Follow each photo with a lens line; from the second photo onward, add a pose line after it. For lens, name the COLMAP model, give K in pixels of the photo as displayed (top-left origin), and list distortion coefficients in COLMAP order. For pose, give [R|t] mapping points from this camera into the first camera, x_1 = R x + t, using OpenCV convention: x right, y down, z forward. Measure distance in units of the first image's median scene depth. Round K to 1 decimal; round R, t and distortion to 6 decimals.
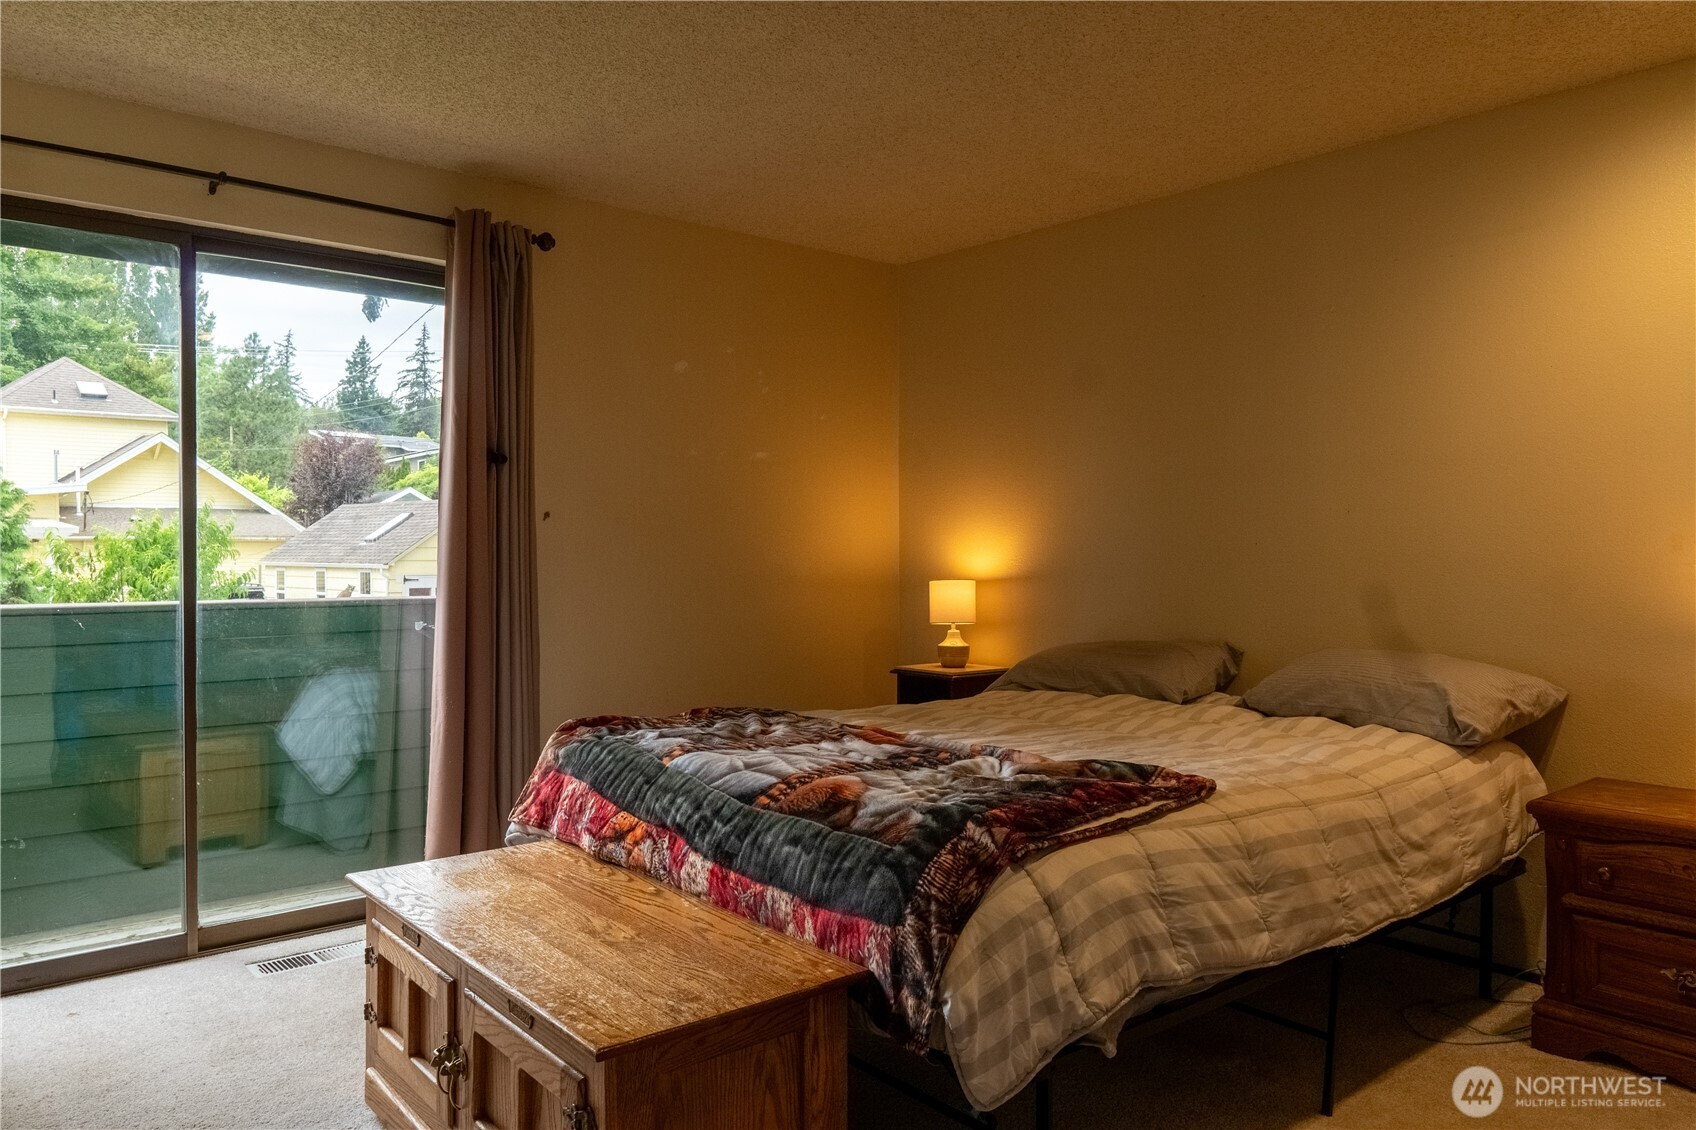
lens RADIAL K [[1164.9, 0, 847.1], [0, 1164.9, 564.0], [0, 0, 1]] dist [-0.018237, 0.001730]
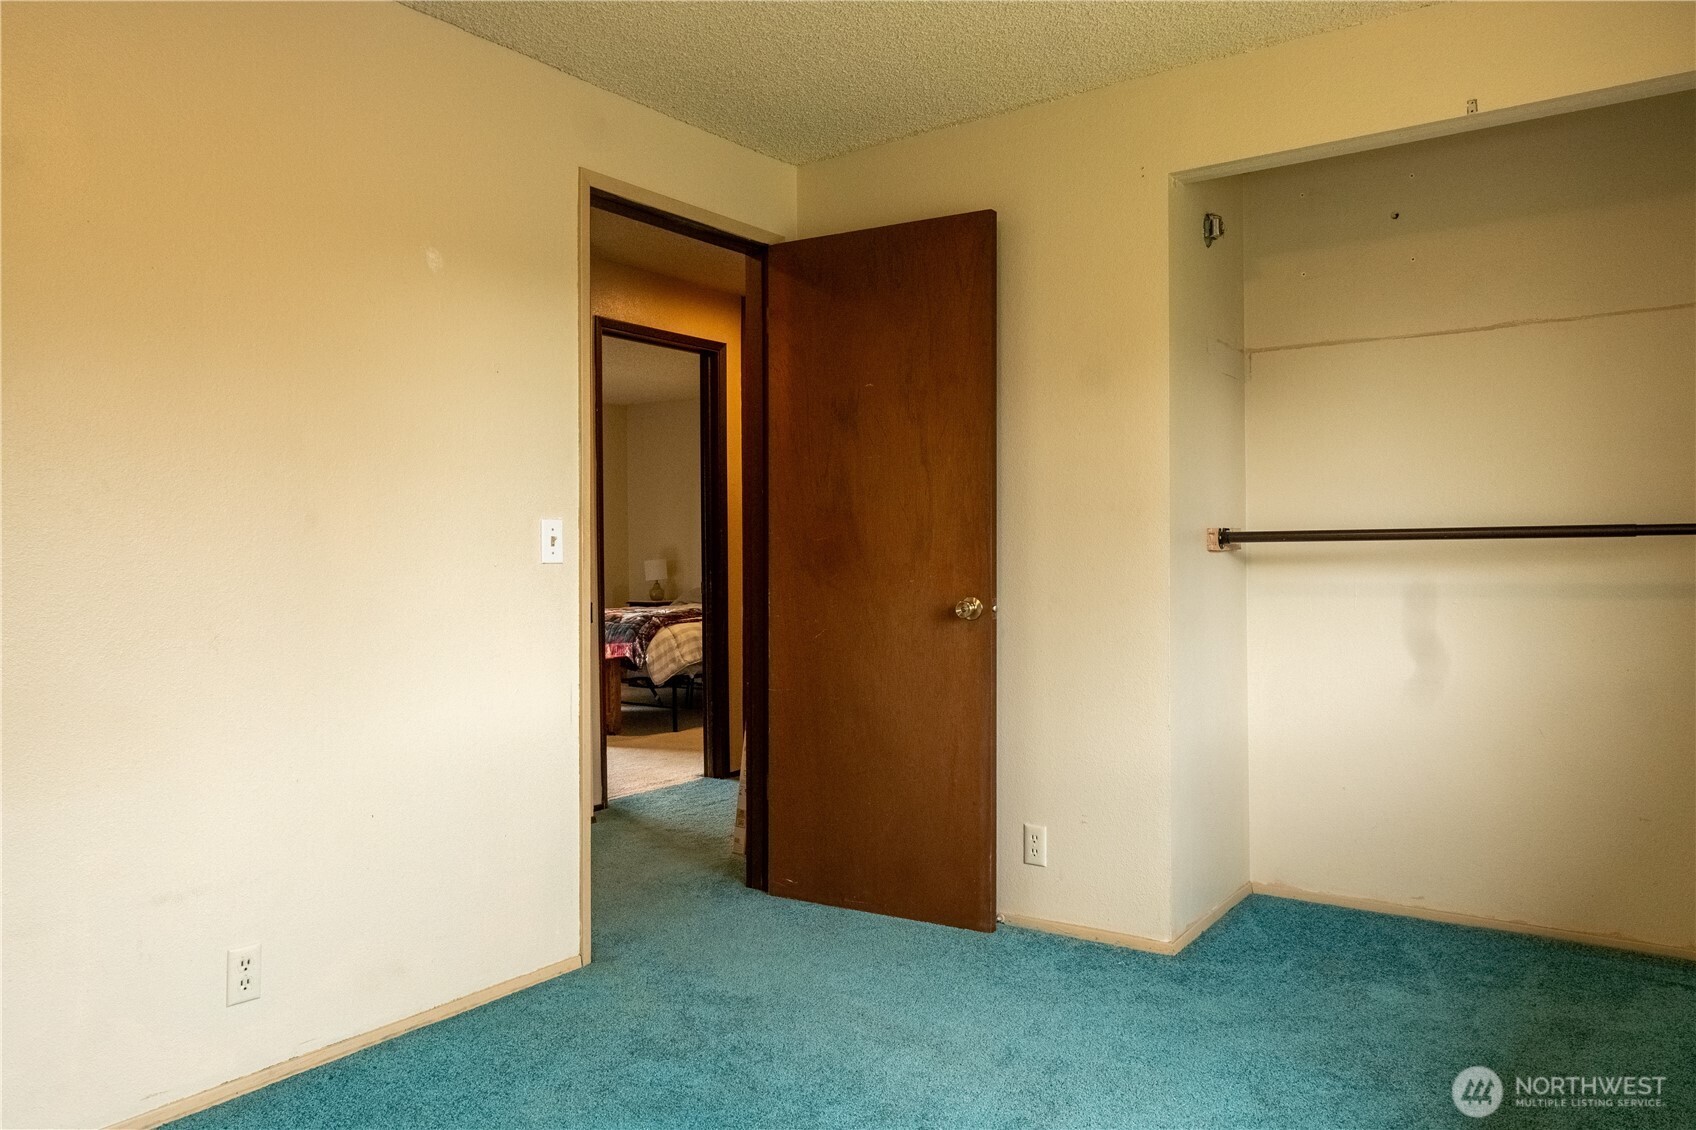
lens RADIAL K [[1164.9, 0, 831.2], [0, 1164.9, 569.7], [0, 0, 1]] dist [-0.018237, 0.001730]
pose [[0.972725, -0.009414, 0.231770, -0.209988], [0.007154, 0.999918, 0.010592, 0.039384], [-0.231850, -0.008646, 0.972713, -2.857690]]
